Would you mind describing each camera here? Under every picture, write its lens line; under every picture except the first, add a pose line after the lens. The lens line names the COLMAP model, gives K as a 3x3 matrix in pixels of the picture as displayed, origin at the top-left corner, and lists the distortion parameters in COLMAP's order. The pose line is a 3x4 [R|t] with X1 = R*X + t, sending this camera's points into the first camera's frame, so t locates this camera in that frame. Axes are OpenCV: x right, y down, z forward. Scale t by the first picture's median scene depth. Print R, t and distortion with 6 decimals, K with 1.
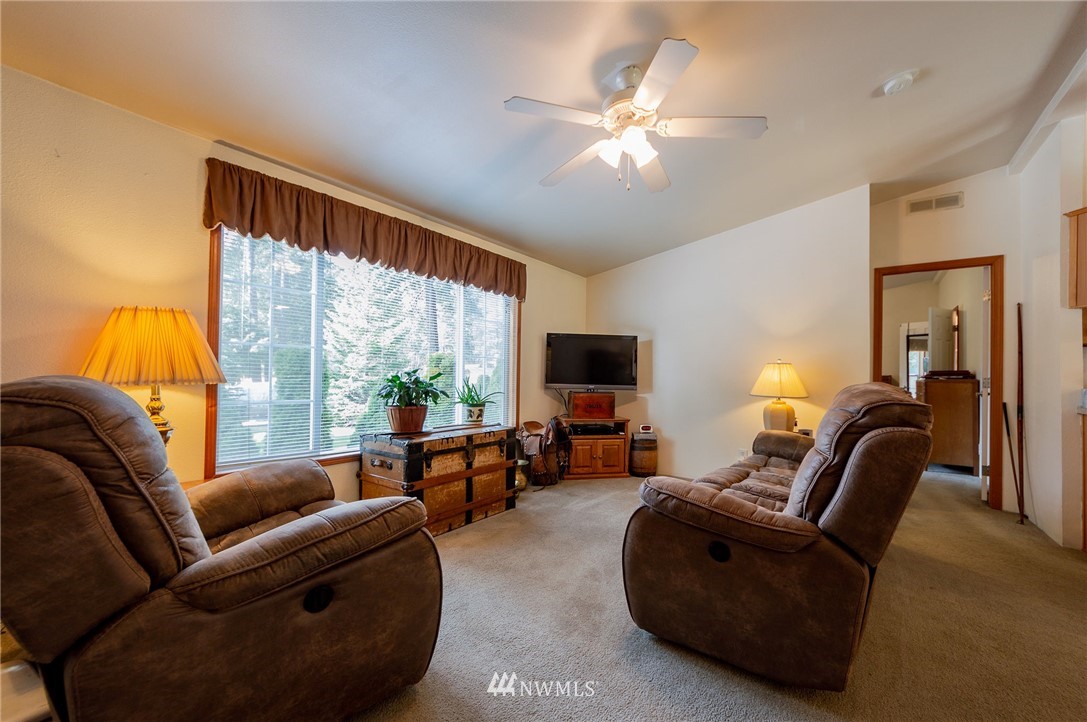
lens RADIAL K [[408.1, 0, 546.1], [0, 408.1, 372.1], [0, 0, 1]] dist [-0.003352, -0.001379]
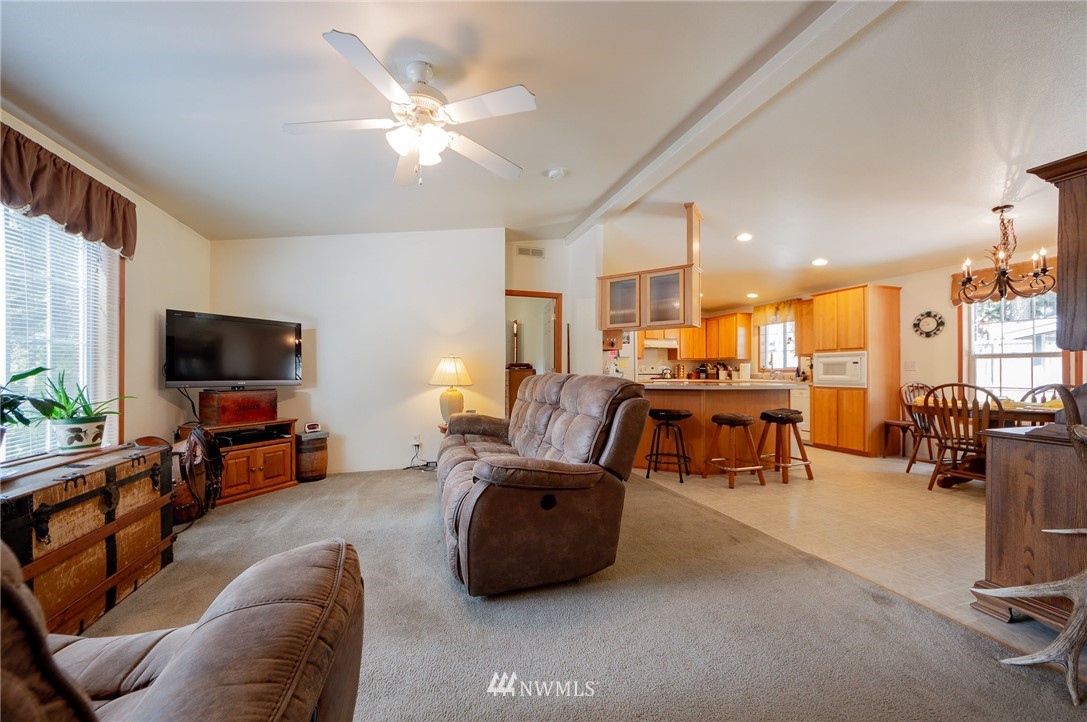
lens RADIAL K [[408.1, 0, 531.7], [0, 408.1, 370.1], [0, 0, 1]] dist [-0.003352, -0.001379]
pose [[0.595032, -0.012693, 0.803602, -0.266341], [-0.000476, 0.999870, 0.016145, -0.003607], [-0.803702, -0.009990, 0.594949, 0.104558]]
